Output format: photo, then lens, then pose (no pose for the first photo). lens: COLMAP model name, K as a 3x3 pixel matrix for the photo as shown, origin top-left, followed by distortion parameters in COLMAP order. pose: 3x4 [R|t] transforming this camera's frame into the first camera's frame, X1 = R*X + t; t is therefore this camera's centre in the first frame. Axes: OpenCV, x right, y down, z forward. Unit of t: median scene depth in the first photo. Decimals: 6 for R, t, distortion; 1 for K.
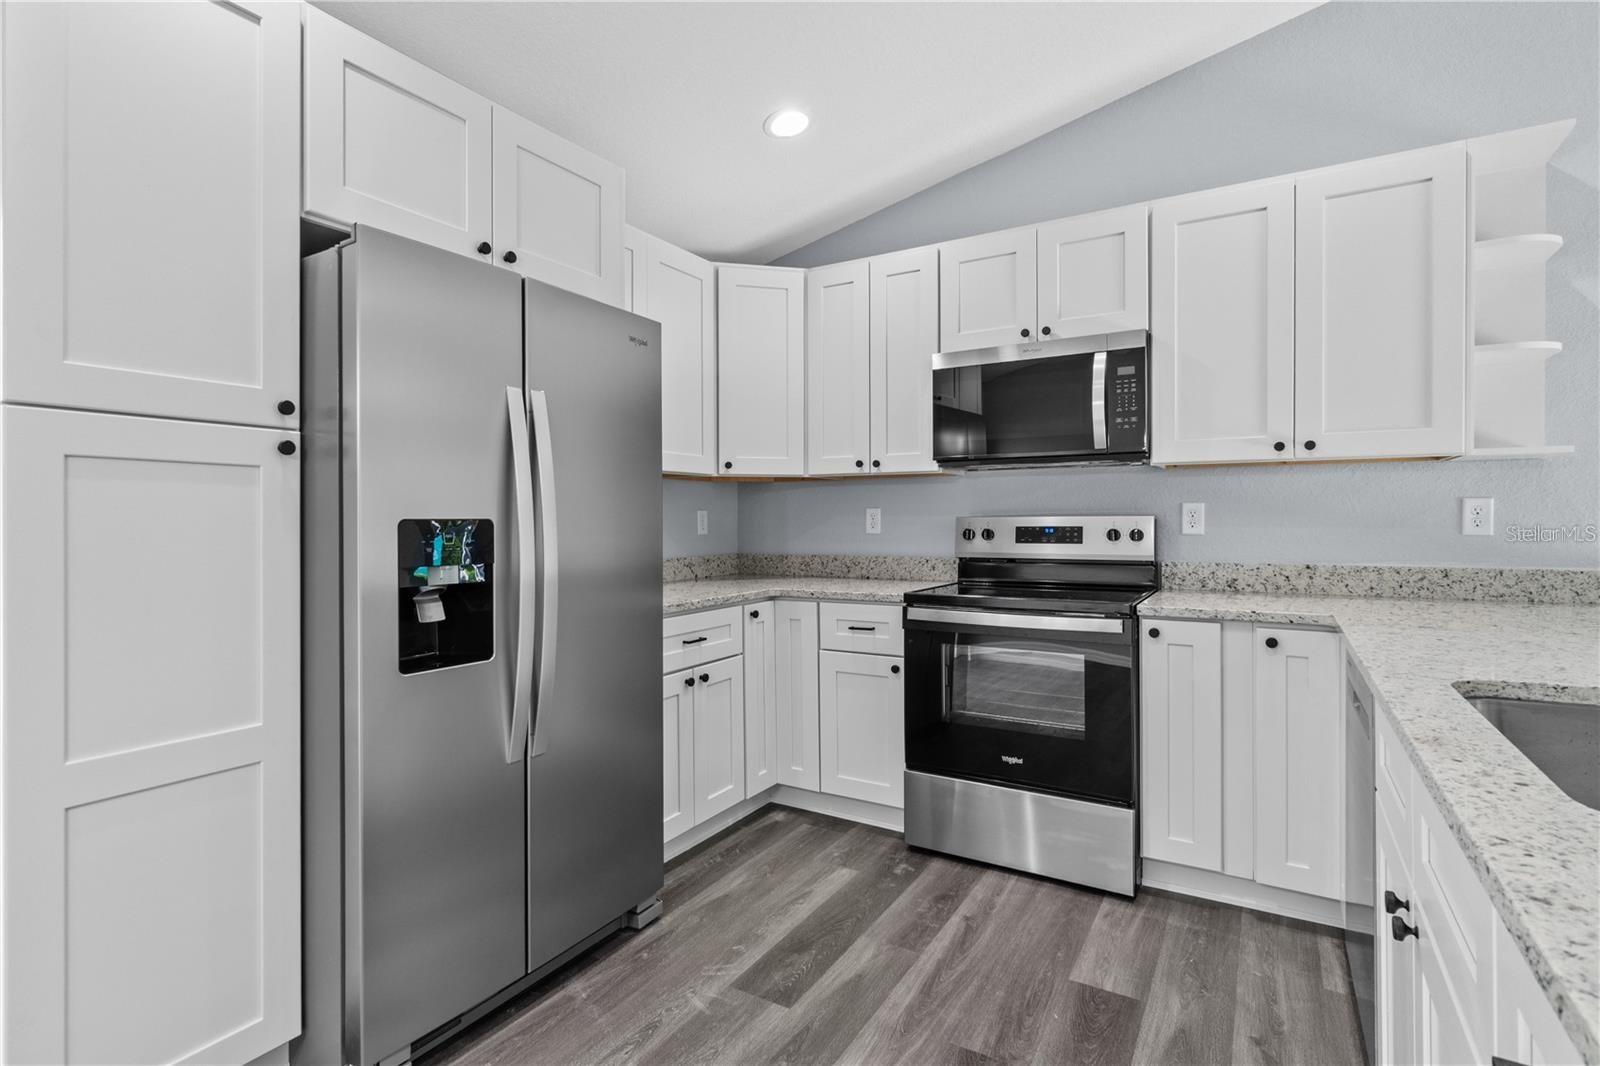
lens RADIAL K [[772.3, 0, 800.3], [0, 772.3, 518.5], [0, 0, 1]] dist [-0.006512, -0.000430]
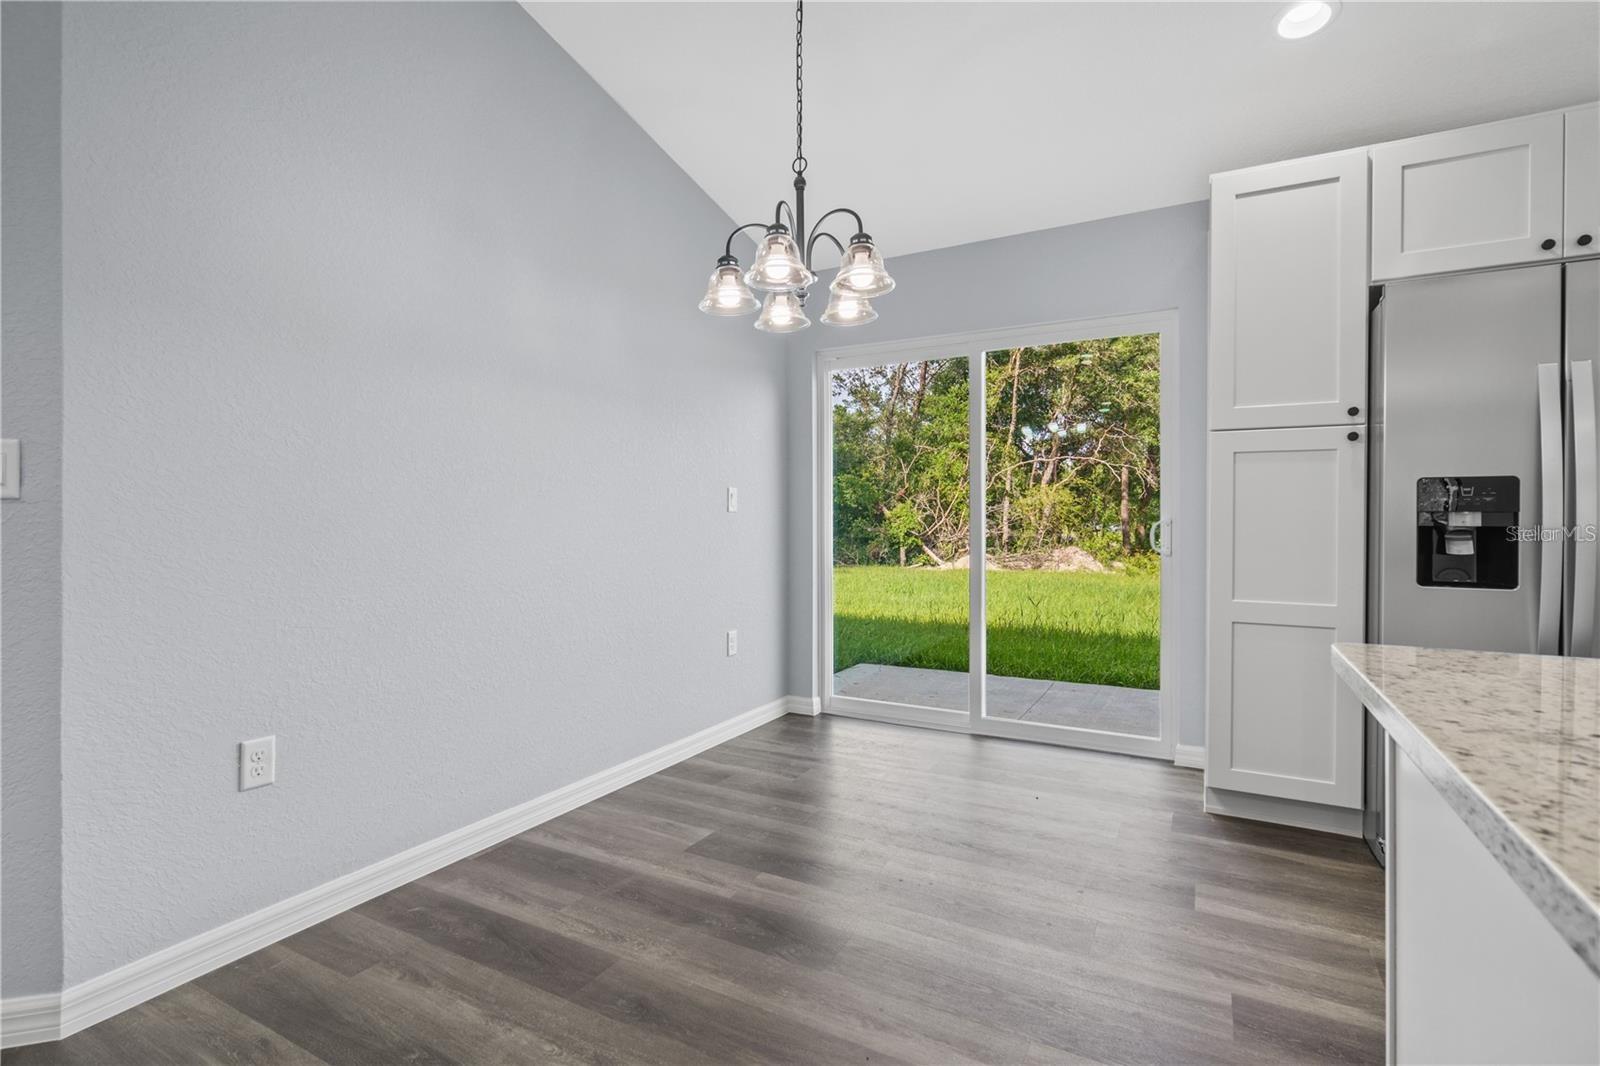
lens RADIAL K [[772.3, 0, 801.3], [0, 772.3, 524.8], [0, 0, 1]] dist [-0.006512, -0.000430]
pose [[0.053691, 0.008209, -0.998524, 0.569395], [0.002323, 0.999962, 0.008346, 0.049589], [0.998555, -0.002768, 0.053670, -0.150821]]
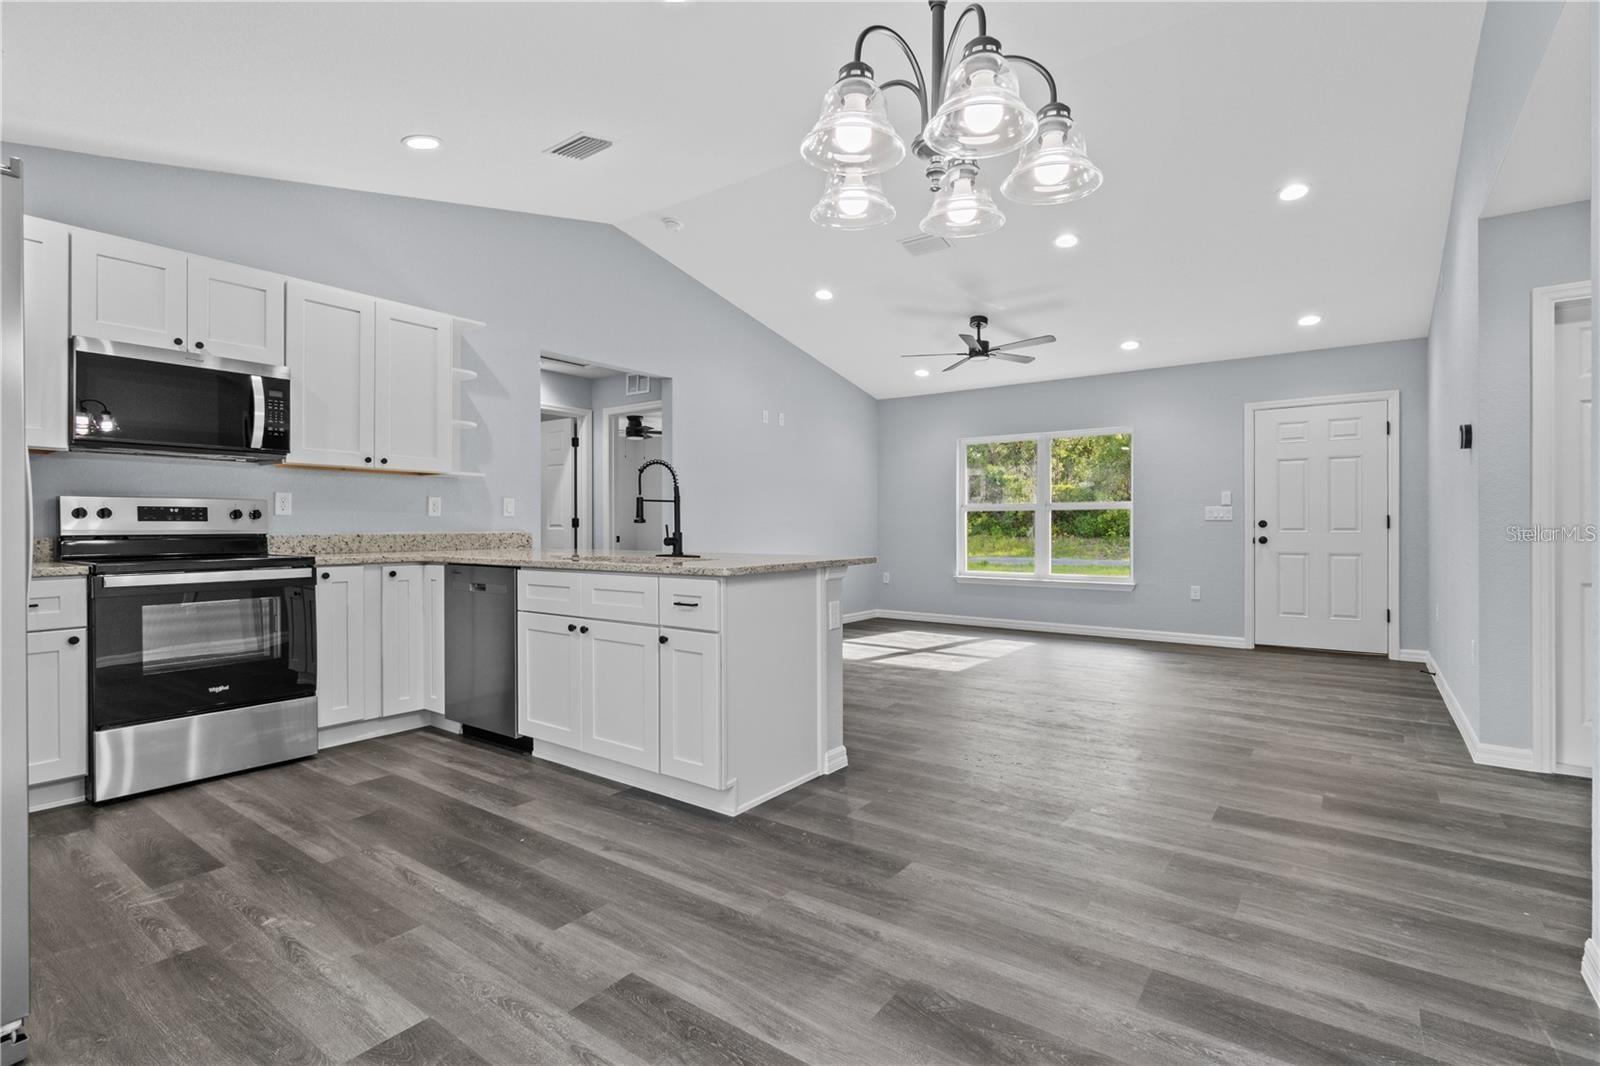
lens RADIAL K [[772.3, 0, 790.8], [0, 772.3, 531.0], [0, 0, 1]] dist [-0.006512, -0.000430]
pose [[0.091375, 0.000155, 0.995817, -0.926026], [0.001237, 0.999999, -0.000269, 0.059317], [-0.995816, 0.001256, 0.091375, -0.045290]]
